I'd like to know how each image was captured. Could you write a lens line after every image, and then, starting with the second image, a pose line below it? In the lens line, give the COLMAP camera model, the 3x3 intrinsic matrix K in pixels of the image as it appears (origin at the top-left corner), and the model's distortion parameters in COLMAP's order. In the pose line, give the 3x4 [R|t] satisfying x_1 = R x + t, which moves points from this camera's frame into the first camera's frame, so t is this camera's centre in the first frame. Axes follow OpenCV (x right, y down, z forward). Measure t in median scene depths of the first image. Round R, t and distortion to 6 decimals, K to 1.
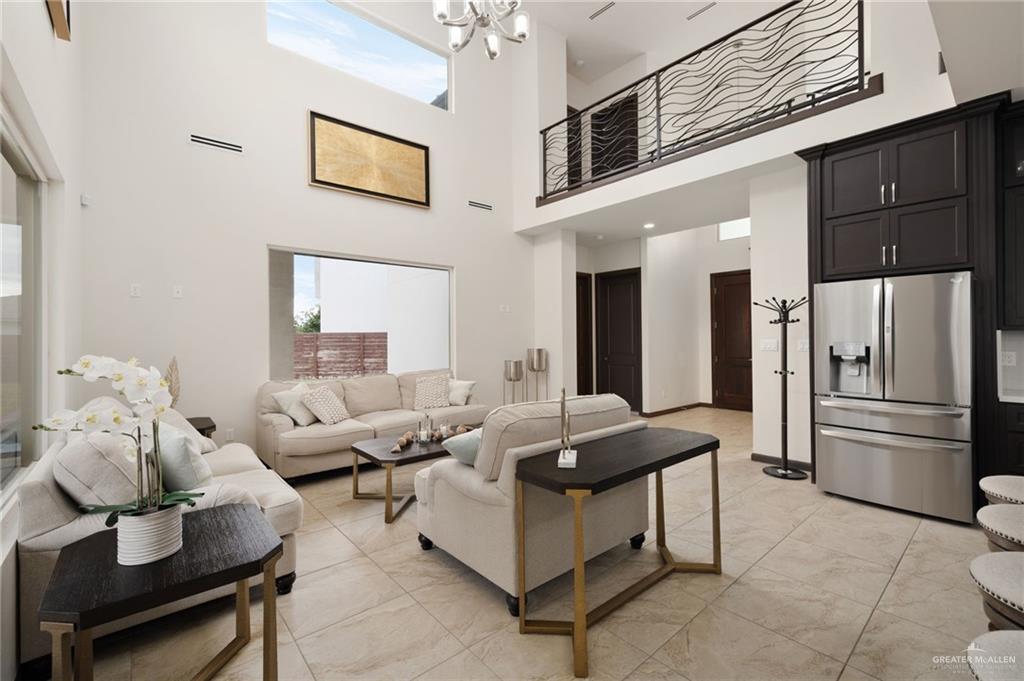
lens RADIAL K [[443.3, 0, 512.0], [0, 443.3, 340.5], [0, 0, 1]] dist [-0.000344, -0.000072]
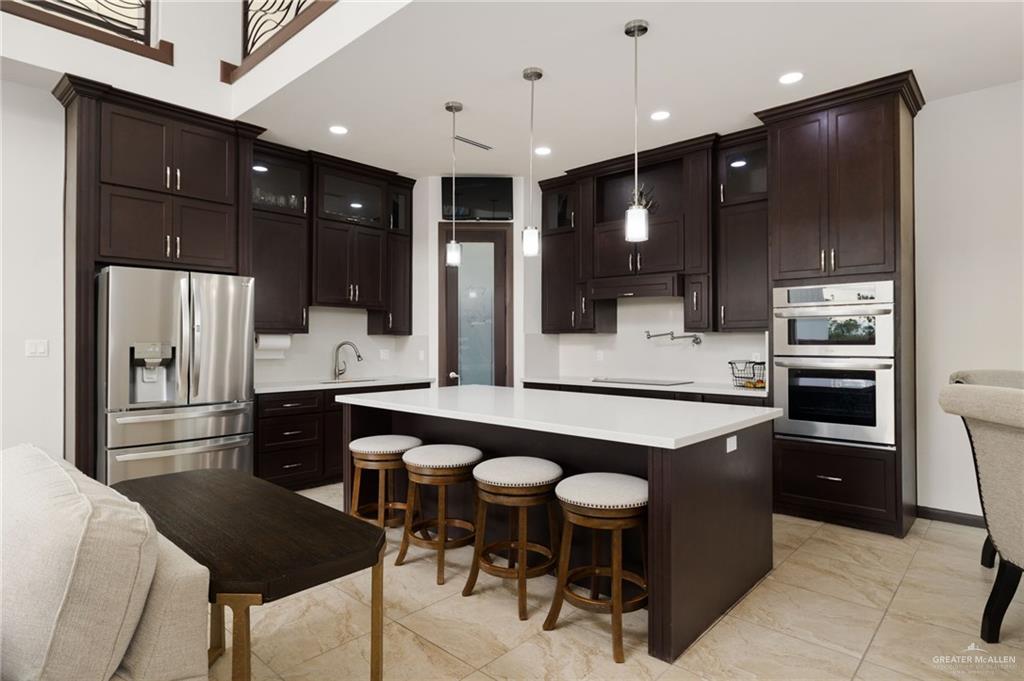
lens RADIAL K [[580.1, 0, 512.0], [0, 580.1, 340.5], [0, 0, 1]] dist [-0.002899, -0.000492]
pose [[-0.130481, 0.008130, 0.991417, -0.413410], [-0.003624, 0.999956, -0.008677, 0.007325], [-0.991444, -0.004725, -0.130446, 0.465857]]
